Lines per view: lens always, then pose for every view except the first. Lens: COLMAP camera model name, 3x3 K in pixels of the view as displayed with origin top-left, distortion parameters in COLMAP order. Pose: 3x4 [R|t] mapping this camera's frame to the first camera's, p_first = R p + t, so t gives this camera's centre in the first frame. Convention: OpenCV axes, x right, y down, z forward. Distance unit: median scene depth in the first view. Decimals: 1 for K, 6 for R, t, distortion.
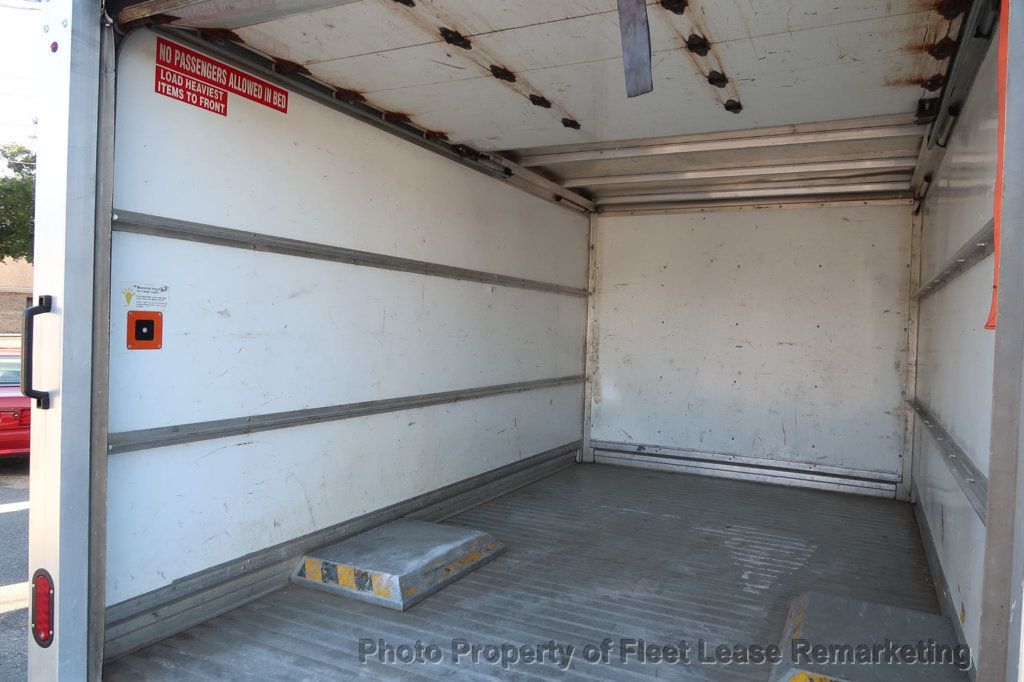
lens RADIAL K [[708.5, 0, 507.6], [0, 708.5, 342.6], [0, 0, 1]] dist [-0.018608, 0.000265]
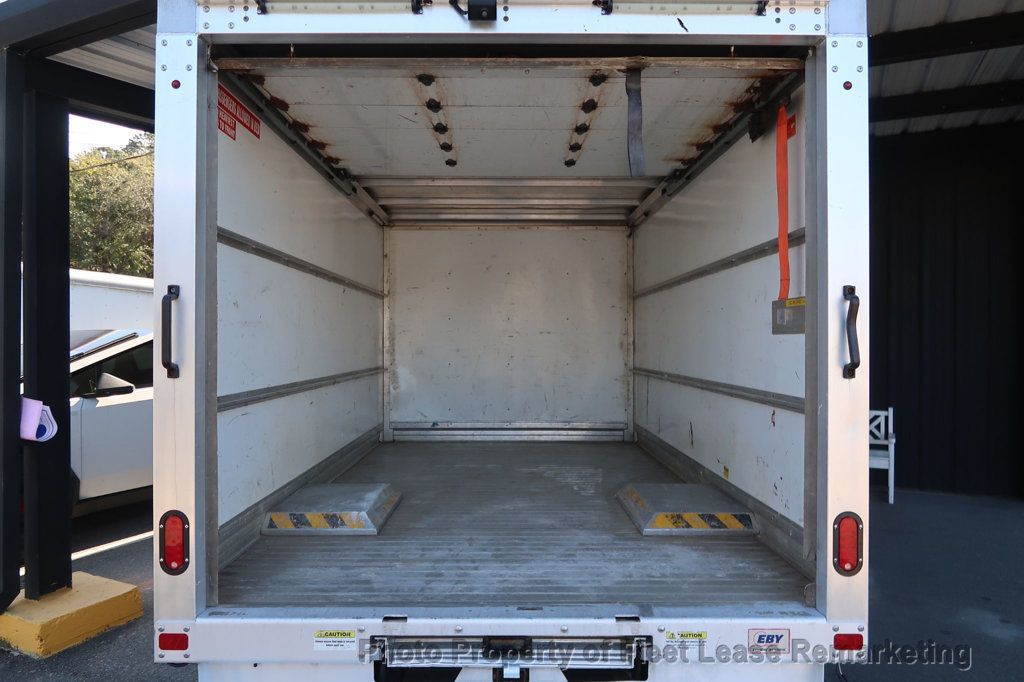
lens RADIAL K [[708.5, 0, 509.4], [0, 708.5, 342.1], [0, 0, 1]] dist [-0.018608, 0.000265]
pose [[0.888830, -0.032133, 0.457110, -0.285888], [0.038789, 0.999234, -0.005181, 0.024974], [-0.456593, 0.022336, 0.889395, -0.147008]]
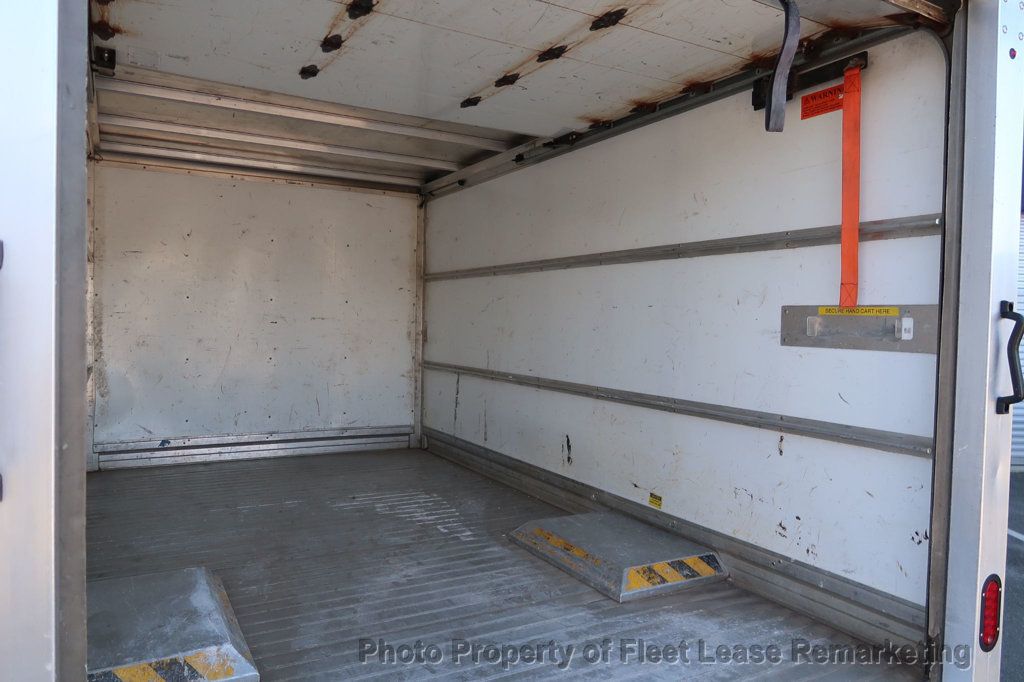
lens RADIAL K [[708.5, 0, 511.2], [0, 708.5, 341.8], [0, 0, 1]] dist [-0.018608, 0.000265]
pose [[0.553356, -0.047768, 0.831574, -0.340908], [0.016440, 0.998786, 0.046433, -0.008446], [-0.832782, -0.012023, 0.553470, 0.202036]]
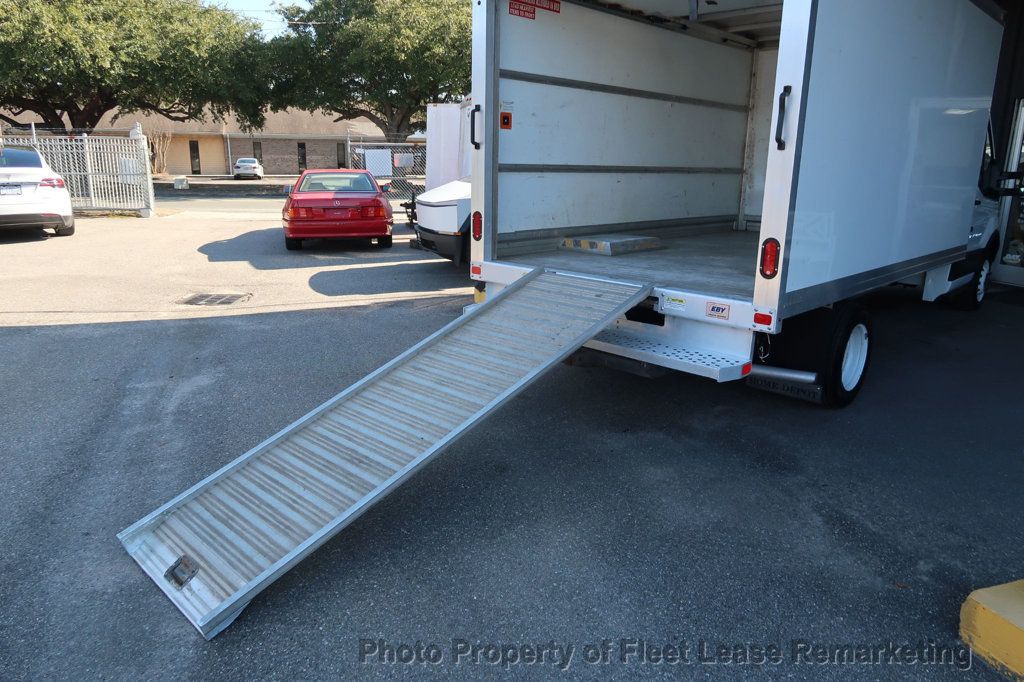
lens RADIAL K [[708.5, 0, 510.8], [0, 708.5, 339.9], [0, 0, 1]] dist [-0.018608, 0.000265]
pose [[0.956138, 0.056165, -0.287481, 0.110134], [0.006367, 0.977228, 0.212097, 0.094704], [0.292847, -0.204624, 0.934007, -0.656895]]
